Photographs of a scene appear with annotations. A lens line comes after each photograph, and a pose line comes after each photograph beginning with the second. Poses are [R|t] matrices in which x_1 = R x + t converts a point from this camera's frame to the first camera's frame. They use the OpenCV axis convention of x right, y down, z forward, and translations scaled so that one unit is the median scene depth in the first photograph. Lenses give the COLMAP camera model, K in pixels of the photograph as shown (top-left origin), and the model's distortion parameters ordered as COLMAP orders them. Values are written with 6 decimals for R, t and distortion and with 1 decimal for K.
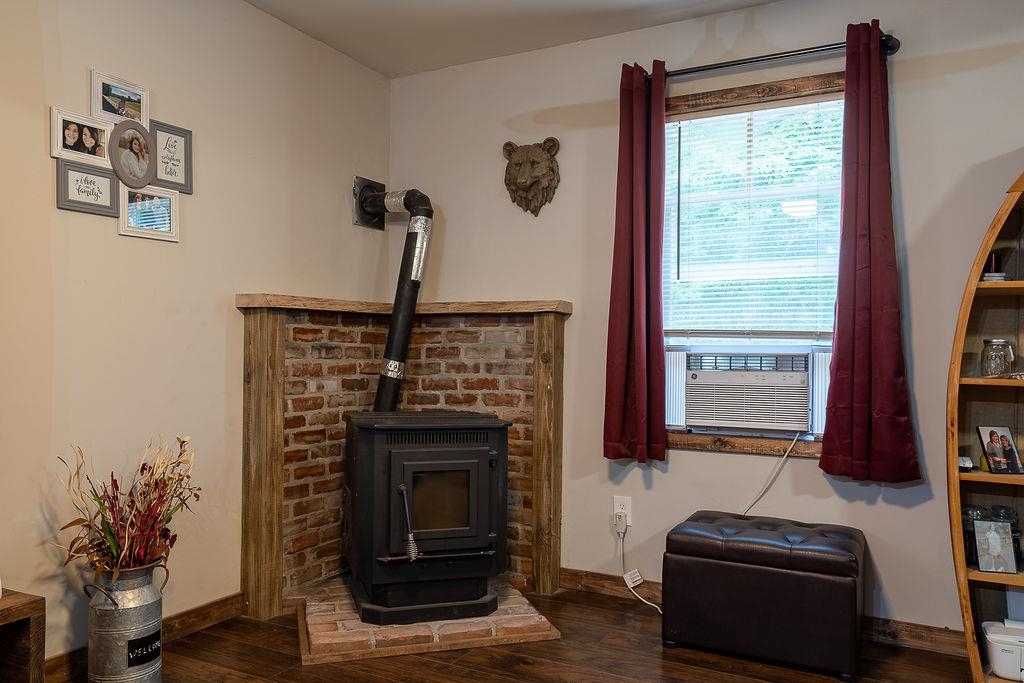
lens RADIAL K [[762.7, 0, 494.4], [0, 762.7, 336.7], [0, 0, 1]] dist [0.002488, -0.002715]
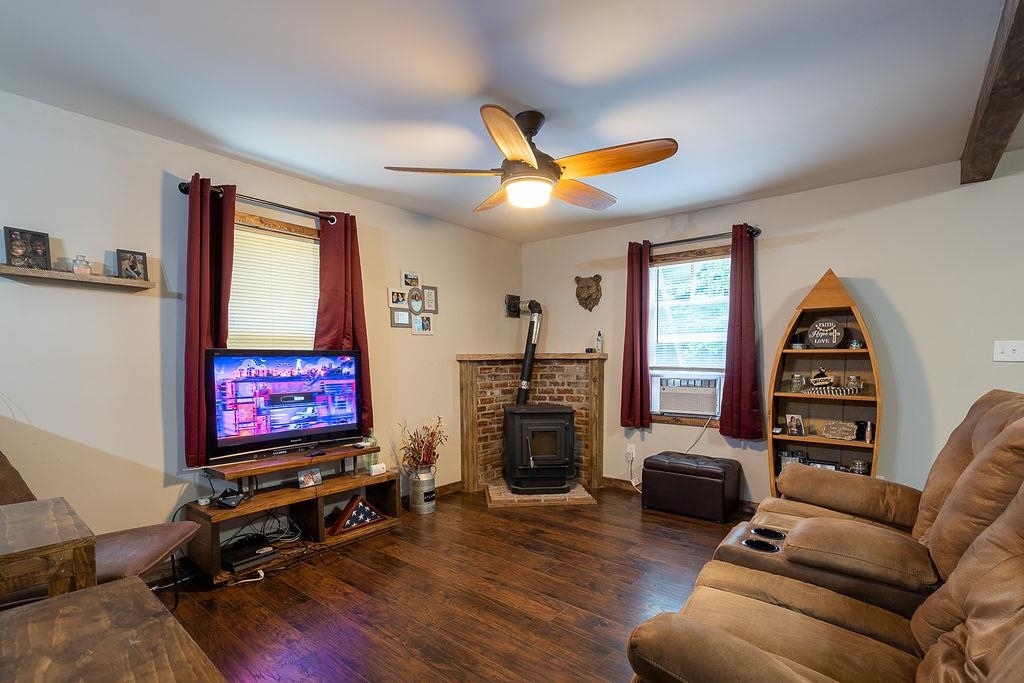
lens RADIAL K [[480.2, 0, 505.2], [0, 480.2, 379.1], [0, 0, 1]] dist [-0.000901, -0.000087]
pose [[0.981679, -0.006224, -0.190439, 0.082698], [0.018152, 0.997976, 0.060953, -0.064823], [0.189674, -0.063293, 0.979805, -0.393432]]
